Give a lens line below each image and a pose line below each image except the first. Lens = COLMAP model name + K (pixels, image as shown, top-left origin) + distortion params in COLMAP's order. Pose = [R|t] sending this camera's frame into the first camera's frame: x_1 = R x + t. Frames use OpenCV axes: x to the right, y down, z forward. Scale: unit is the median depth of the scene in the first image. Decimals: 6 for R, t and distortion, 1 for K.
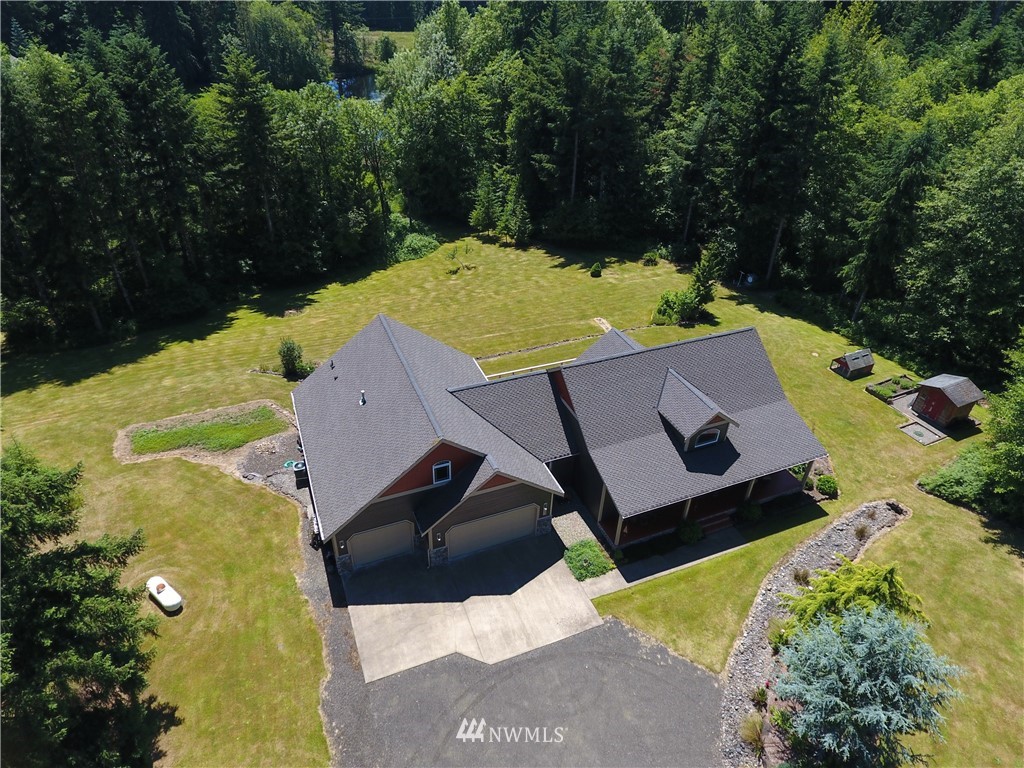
lens RADIAL K [[624.2, 0, 512.0], [0, 624.2, 384.0], [0, 0, 1]] dist [-0.003806, -0.000577]
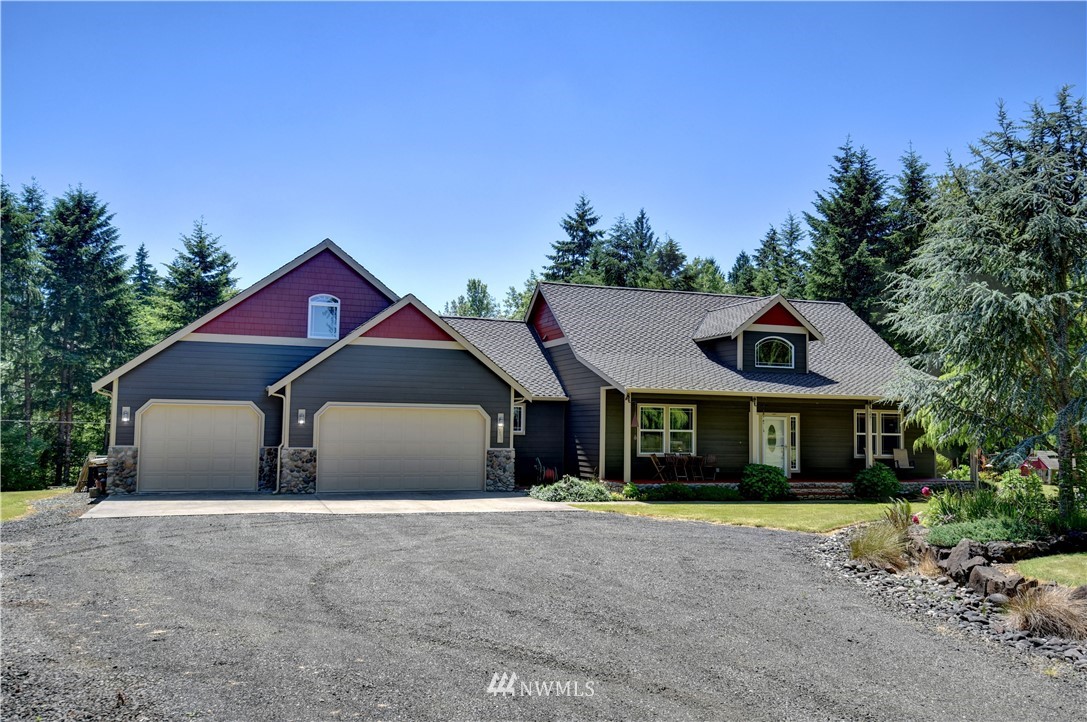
lens RADIAL K [[904.9, 0, 553.6], [0, 904.9, 360.6], [0, 0, 1]] dist [0.055030, -0.008876]
pose [[0.999153, -0.019969, -0.035968, 0.124340], [-0.006295, 0.789782, -0.613355, 0.618604], [0.040655, 0.613062, 0.788988, 0.281315]]
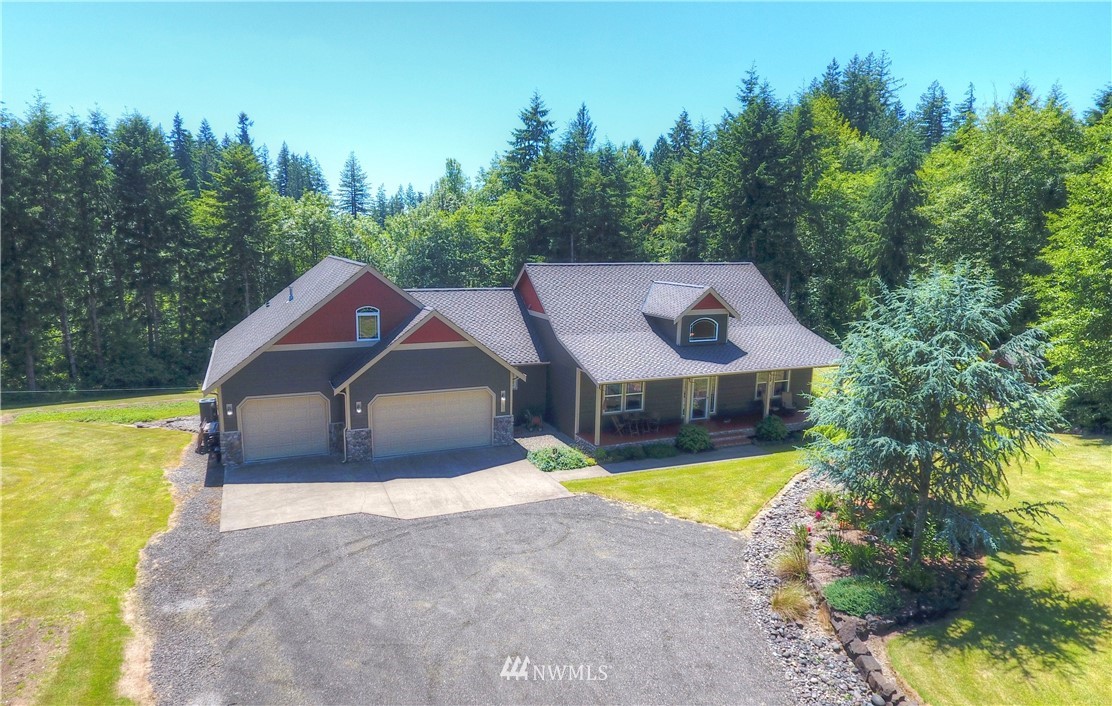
lens RADIAL K [[678.9, 0, 532.3], [0, 678.9, 375.6], [0, 0, 1]] dist [-0.002288, 0.000138]
pose [[0.999775, -0.020701, -0.004640, 0.087649], [0.017267, 0.921095, -0.388955, 0.467508], [0.012325, 0.388787, 0.921245, 0.189679]]
